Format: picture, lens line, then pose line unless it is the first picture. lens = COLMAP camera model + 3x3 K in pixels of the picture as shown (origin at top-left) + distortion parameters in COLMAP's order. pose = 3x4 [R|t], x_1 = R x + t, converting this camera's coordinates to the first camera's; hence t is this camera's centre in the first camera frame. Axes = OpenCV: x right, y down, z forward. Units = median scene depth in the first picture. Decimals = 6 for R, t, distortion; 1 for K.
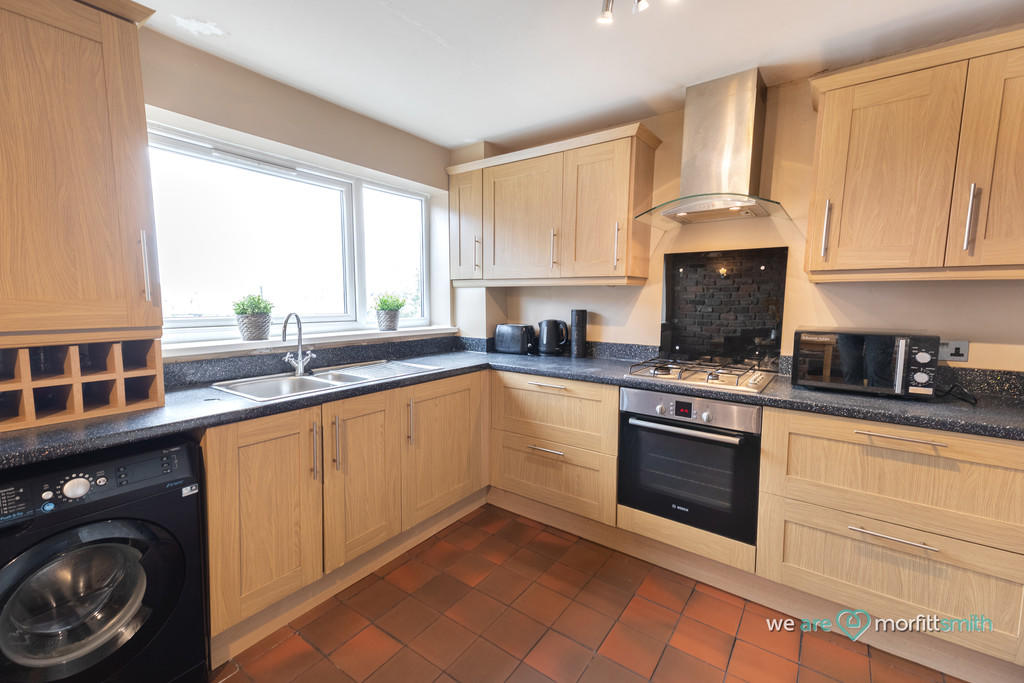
lens RADIAL K [[446.6, 0, 507.1], [0, 446.6, 338.0], [0, 0, 1]] dist [0.044545, -0.000079]
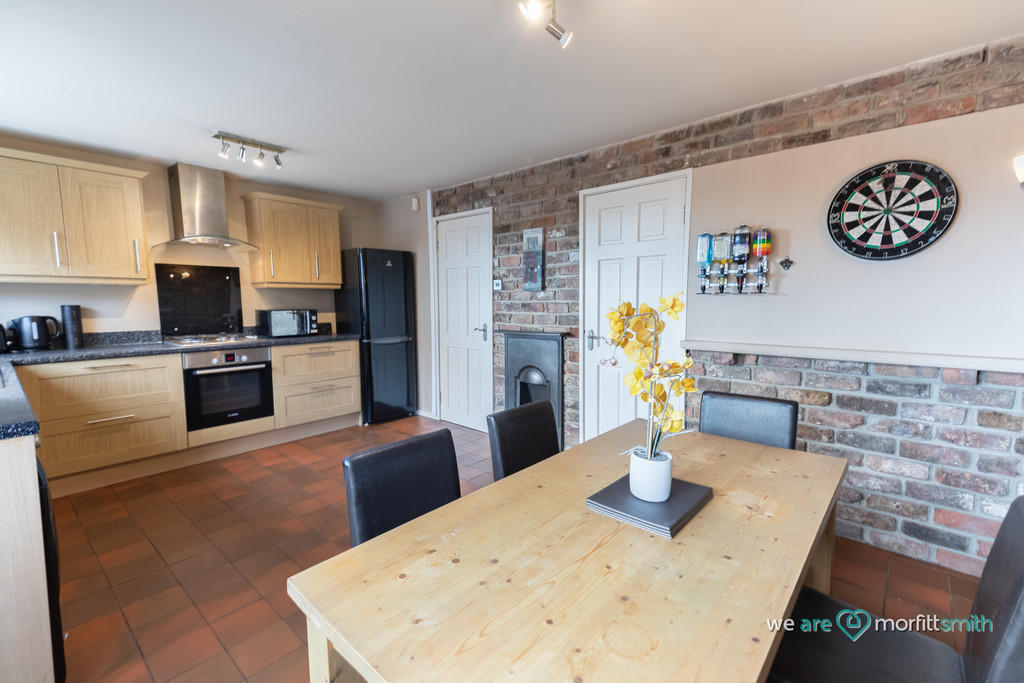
lens RADIAL K [[446.6, 0, 507.1], [0, 446.6, 338.0], [0, 0, 1]] dist [0.044545, -0.000079]
pose [[0.090543, -0.091392, 0.991690, -1.138503], [0.103474, 0.991254, 0.081905, 0.043996], [-0.990502, 0.095198, 0.099208, -0.229450]]
